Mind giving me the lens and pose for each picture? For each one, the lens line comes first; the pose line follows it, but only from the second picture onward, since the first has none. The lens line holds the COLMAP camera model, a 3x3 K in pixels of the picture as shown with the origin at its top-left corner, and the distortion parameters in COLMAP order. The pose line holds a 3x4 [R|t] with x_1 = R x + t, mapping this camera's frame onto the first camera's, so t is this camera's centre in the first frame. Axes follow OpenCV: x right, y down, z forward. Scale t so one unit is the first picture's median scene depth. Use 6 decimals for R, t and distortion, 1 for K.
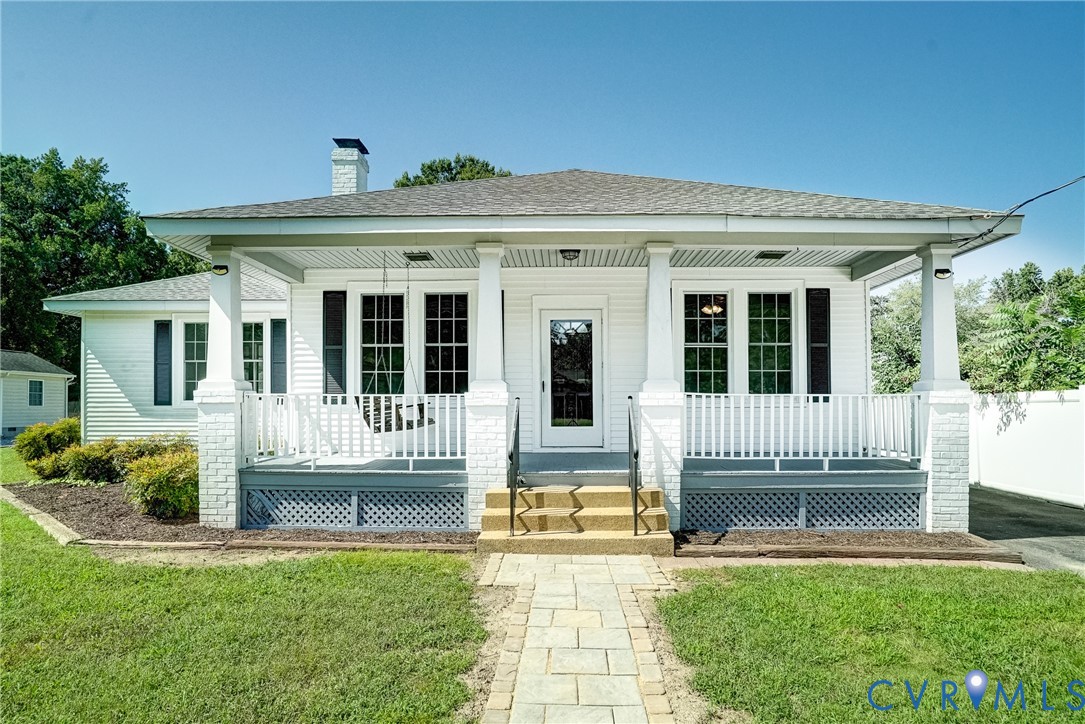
lens RADIAL K [[647.5, 0, 544.1], [0, 647.5, 392.7], [0, 0, 1]] dist [-0.020434, -0.000215]
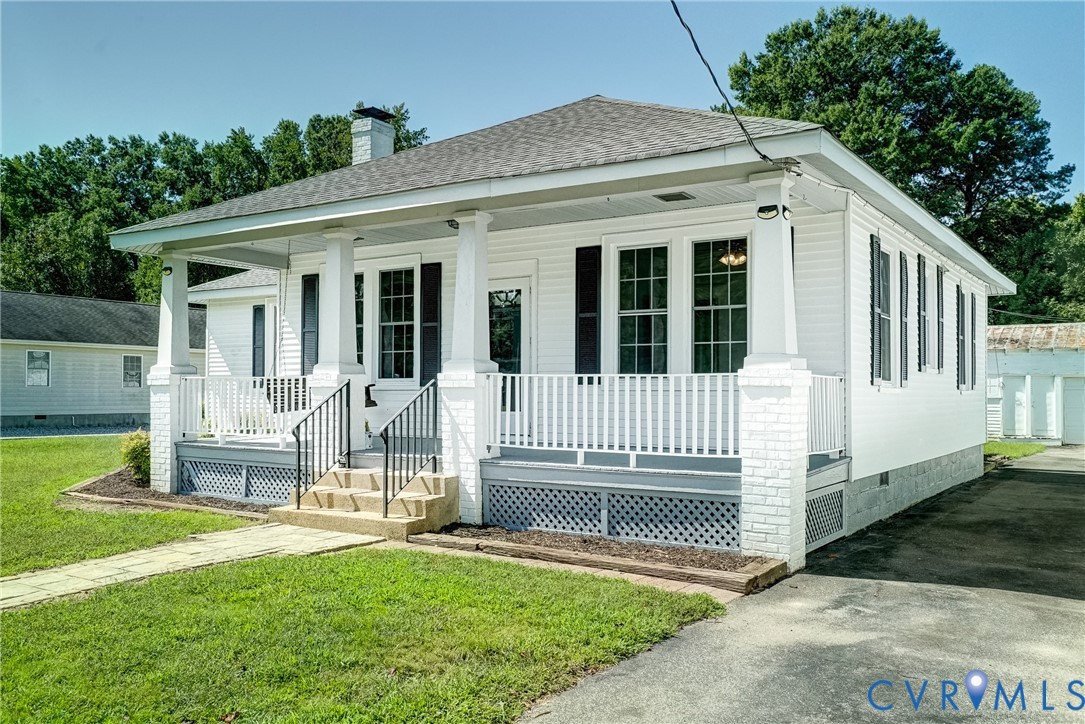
lens RADIAL K [[915.6, 0, 541.5], [0, 915.6, 381.4], [0, 0, 1]] dist [0.085379, 0.003743]
pose [[0.839382, -0.001298, -0.543540, 0.891067], [0.007893, 0.999921, 0.009801, -0.000213], [0.543484, -0.012517, 0.839326, -0.027799]]
